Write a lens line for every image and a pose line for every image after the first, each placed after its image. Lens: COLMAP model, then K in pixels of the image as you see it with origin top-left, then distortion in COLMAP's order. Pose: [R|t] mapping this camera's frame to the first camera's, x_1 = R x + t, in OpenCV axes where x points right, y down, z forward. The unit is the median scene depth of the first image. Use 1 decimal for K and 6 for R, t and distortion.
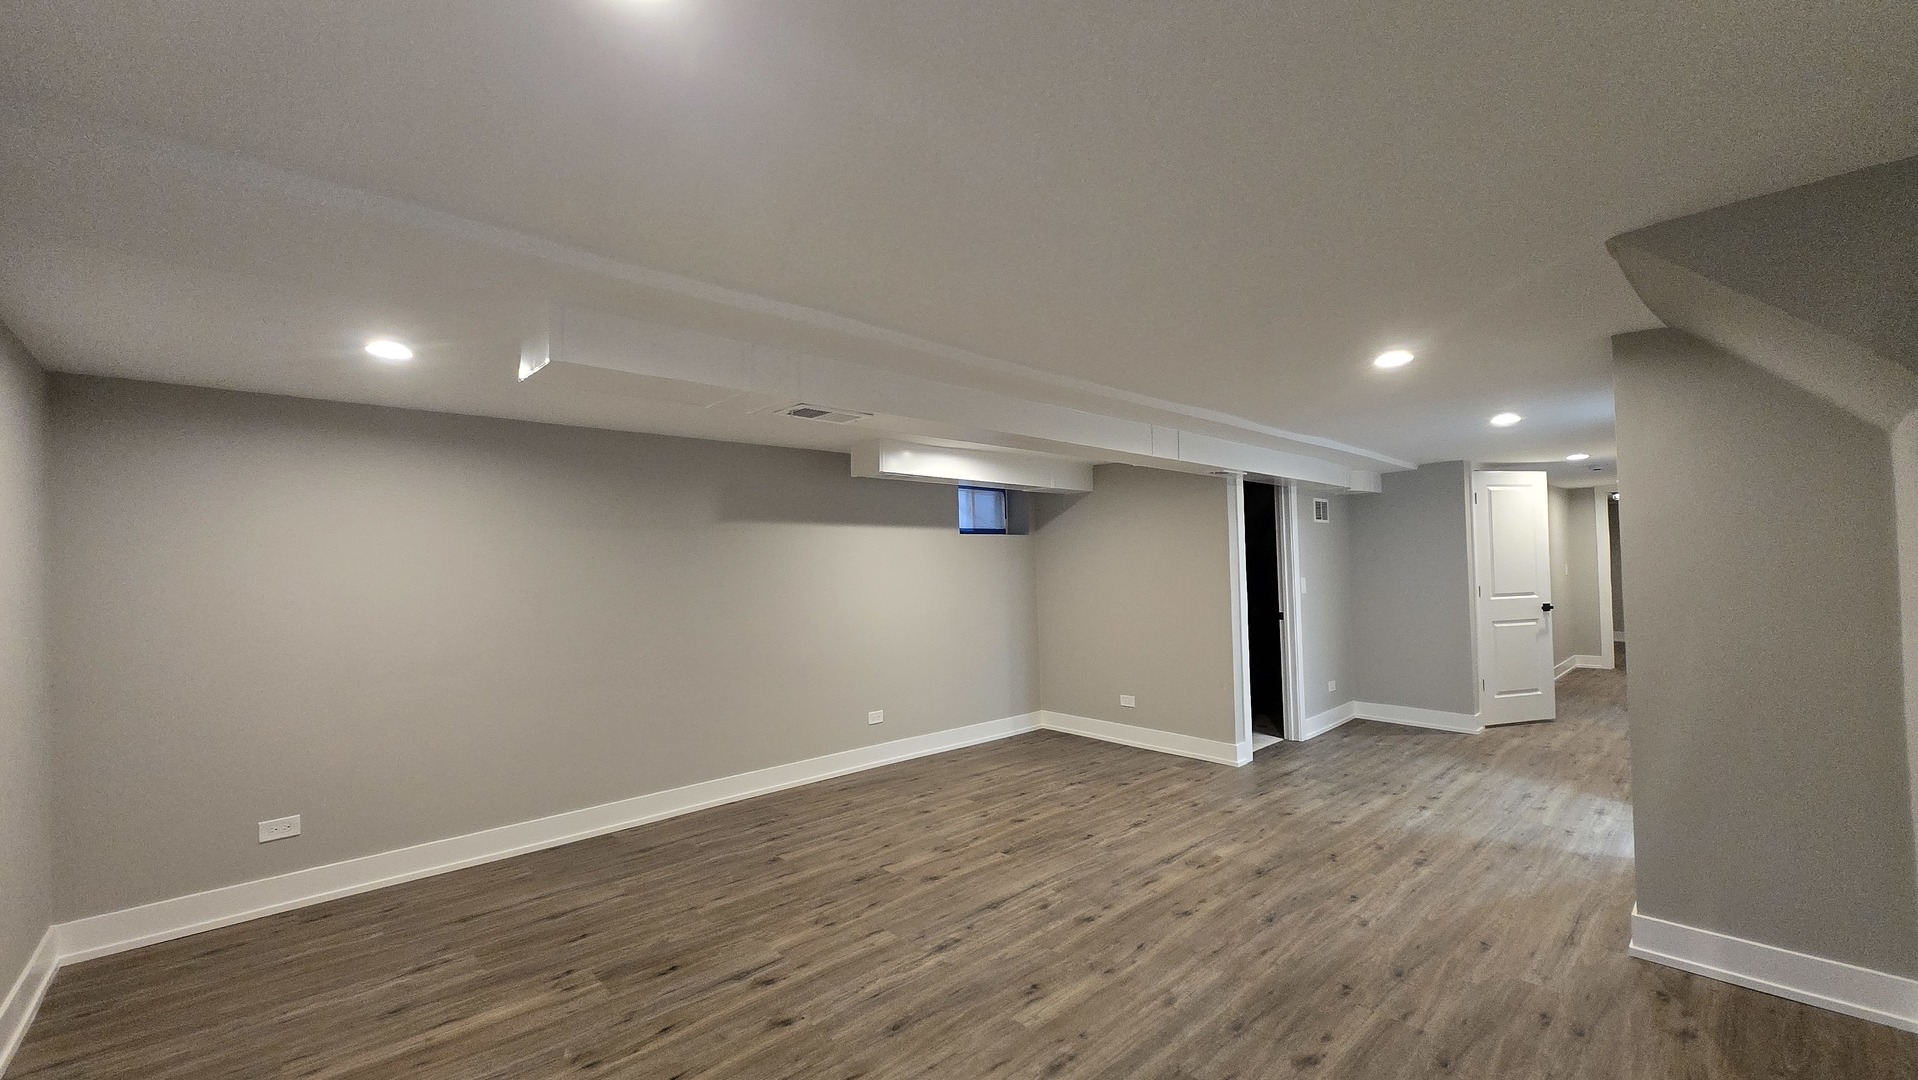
lens RADIAL K [[753.0, 0, 950.0], [0, 753.0, 543.8], [0, 0, 1]] dist [0.000022, -0.000175]
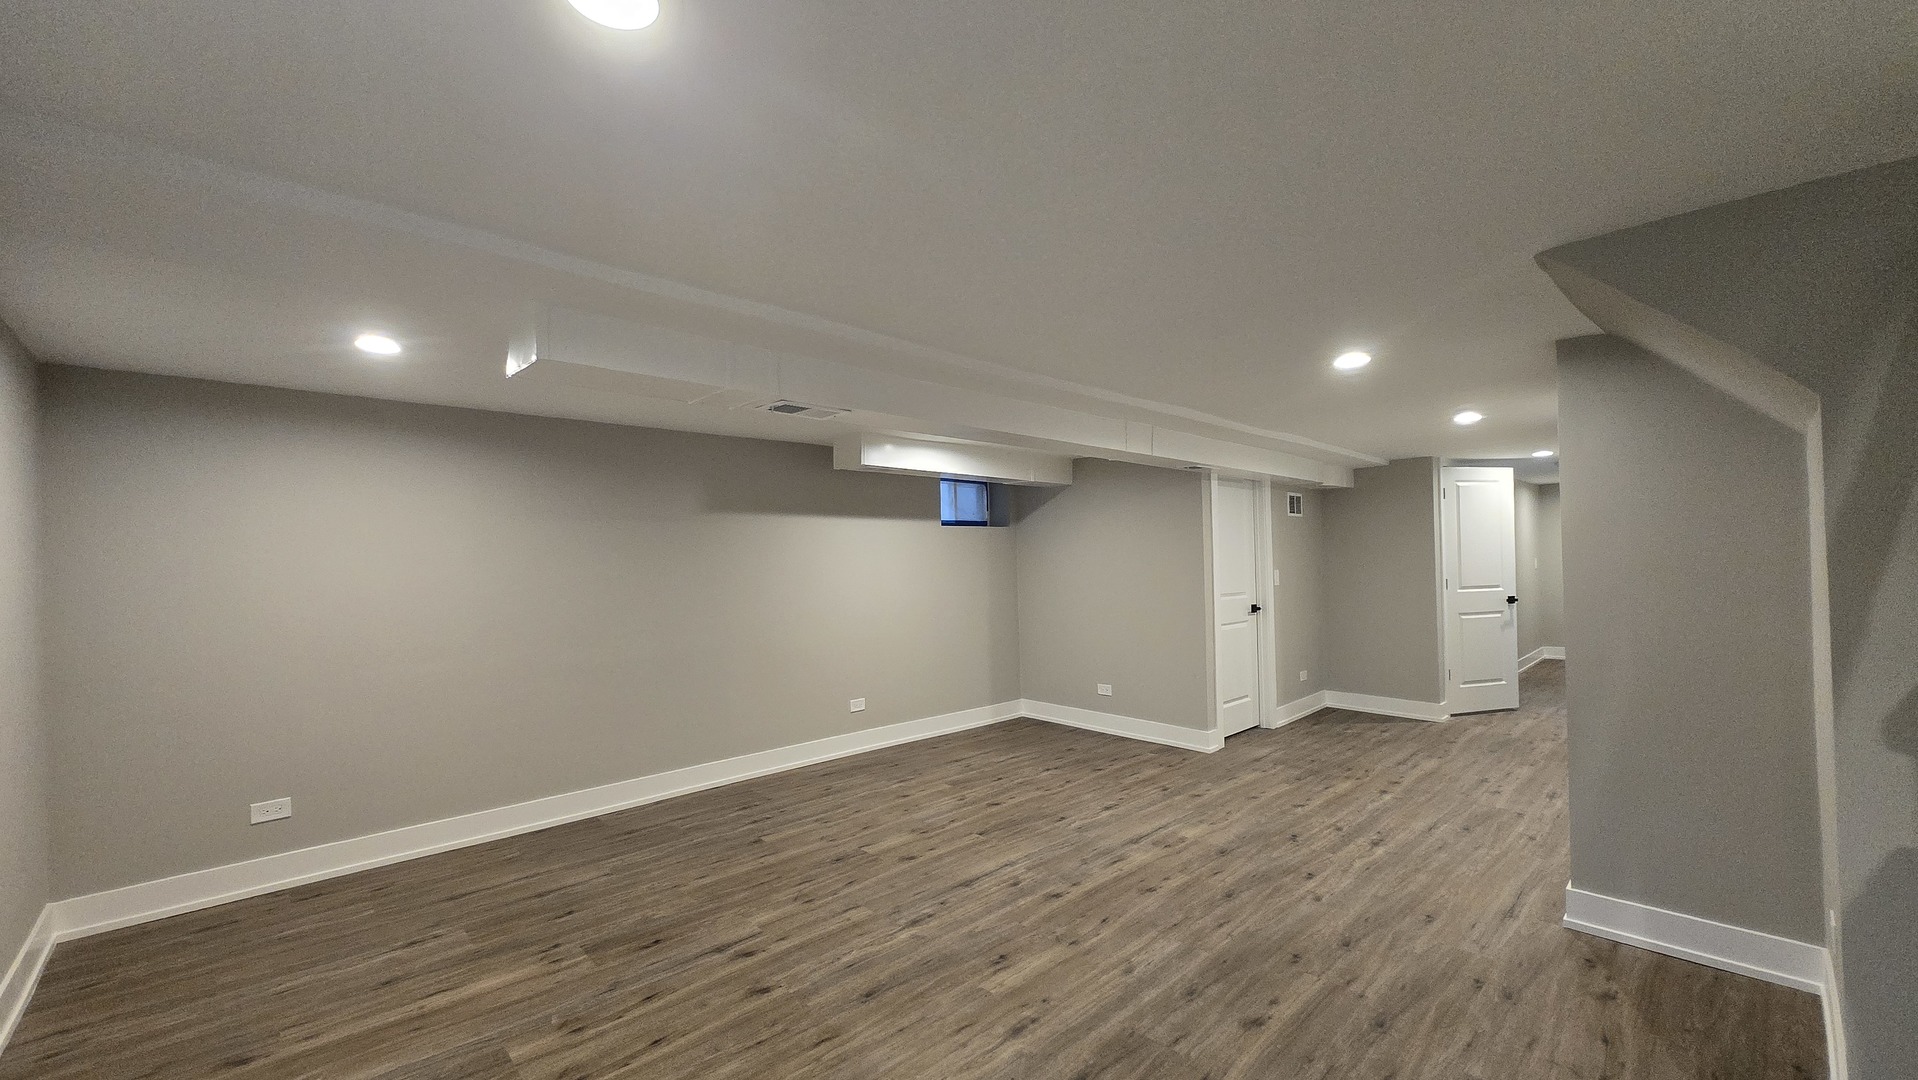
lens RADIAL K [[753.0, 0, 950.0], [0, 753.0, 543.8], [0, 0, 1]] dist [0.000022, -0.000175]
pose [[0.999871, 0.004250, 0.015517, 0.016926], [-0.004427, 0.999926, 0.011366, -0.000843], [-0.015468, -0.011433, 0.999815, -0.036048]]
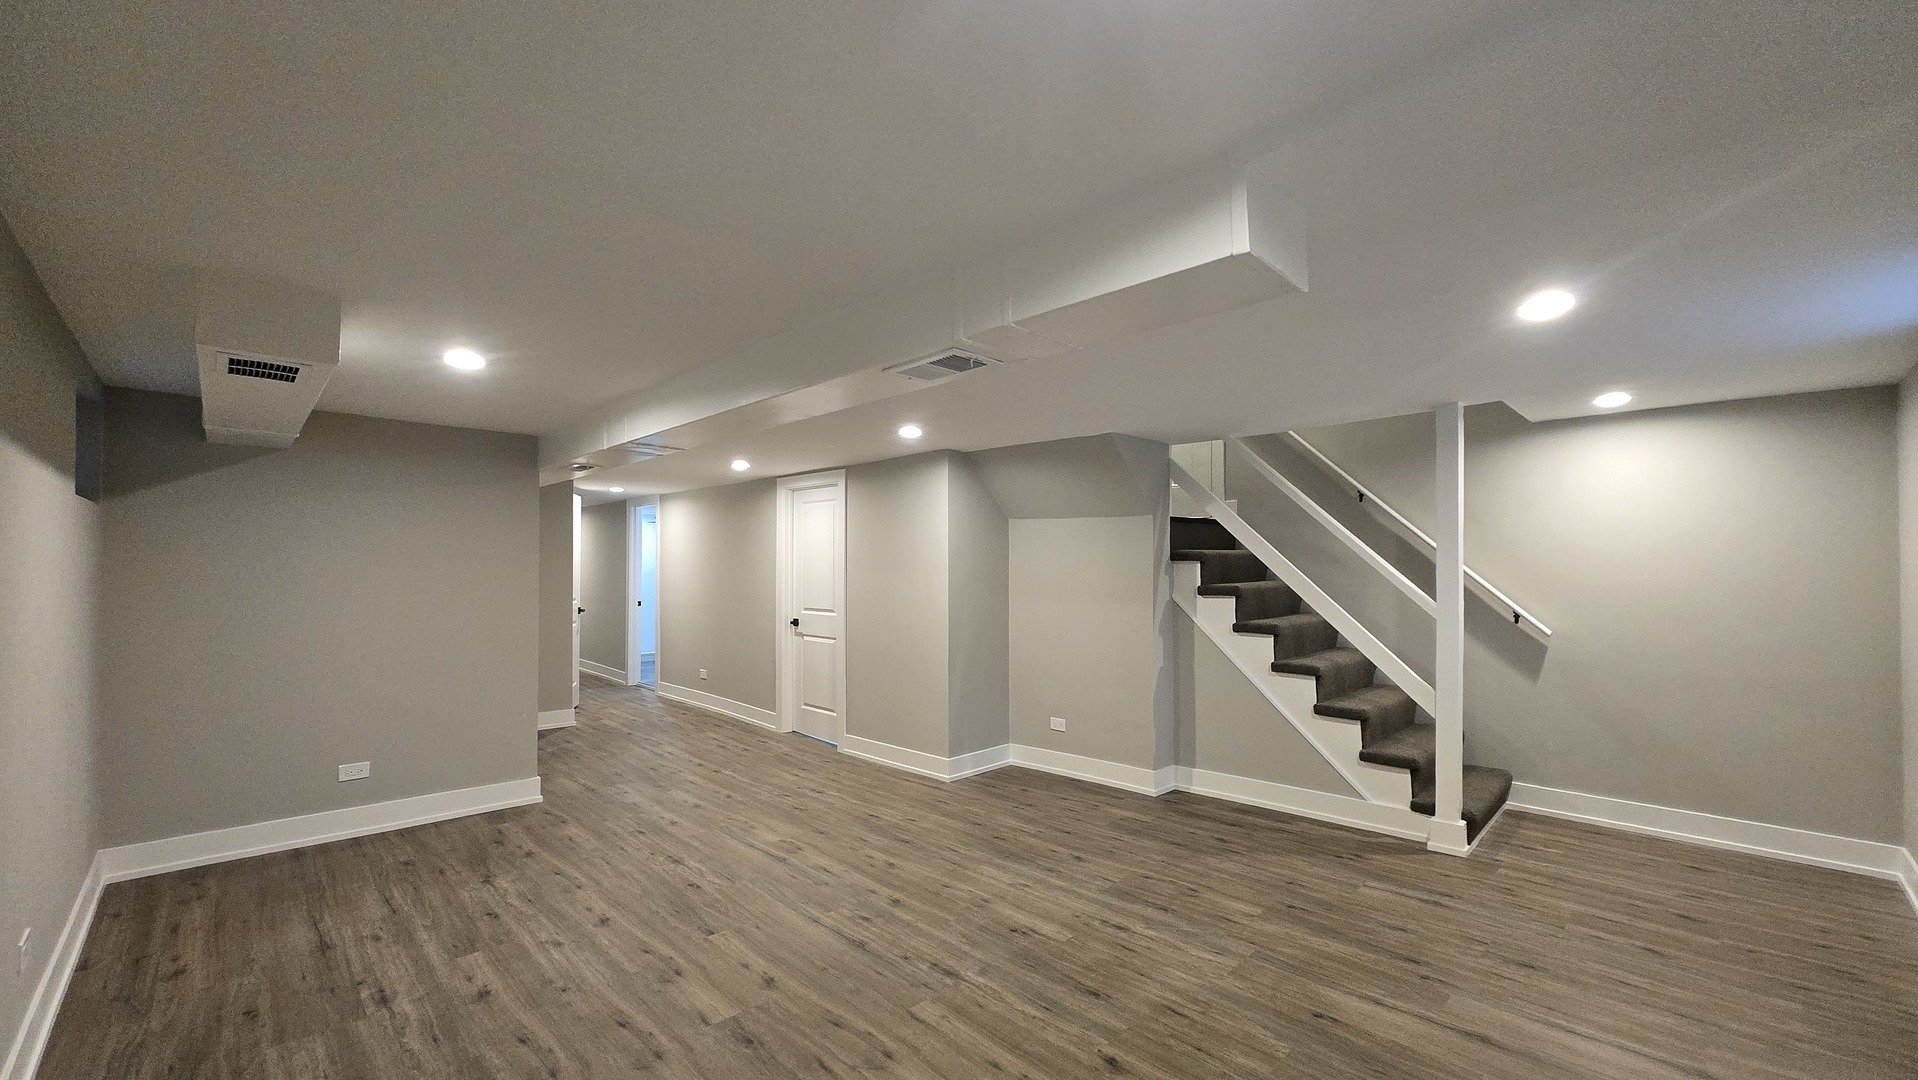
lens RADIAL K [[753.0, 0, 950.0], [0, 753.0, 543.8], [0, 0, 1]] dist [0.000022, -0.000175]
pose [[-0.020487, 0.050230, 0.998528, -0.869136], [-0.028545, 0.998301, -0.050805, 0.047925], [-0.999383, -0.029544, -0.019019, 0.927776]]
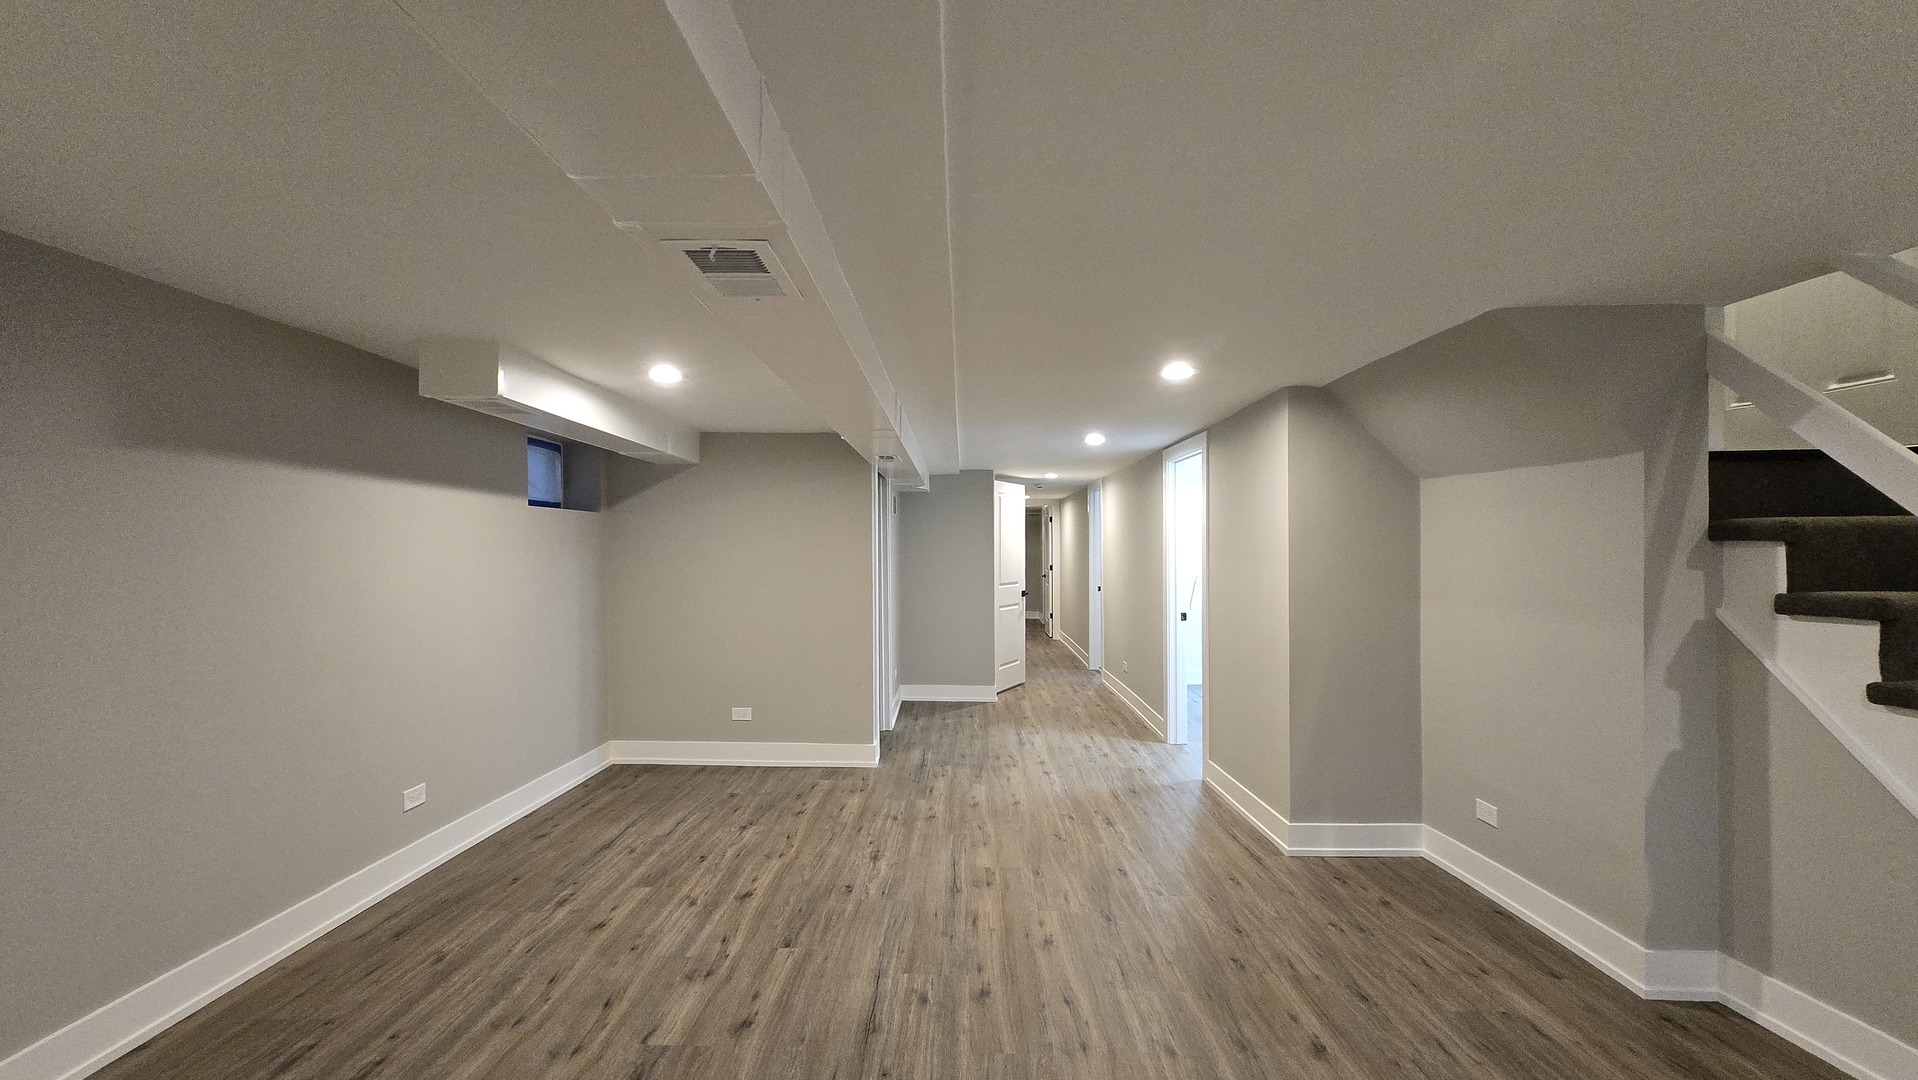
lens RADIAL K [[753.0, 0, 950.0], [0, 753.0, 543.8], [0, 0, 1]] dist [0.000022, -0.000175]
pose [[0.692426, 0.026390, 0.721006, -0.419791], [-0.033914, 0.999417, -0.004010, 0.022691], [-0.720692, -0.021676, 0.692917, 0.464032]]
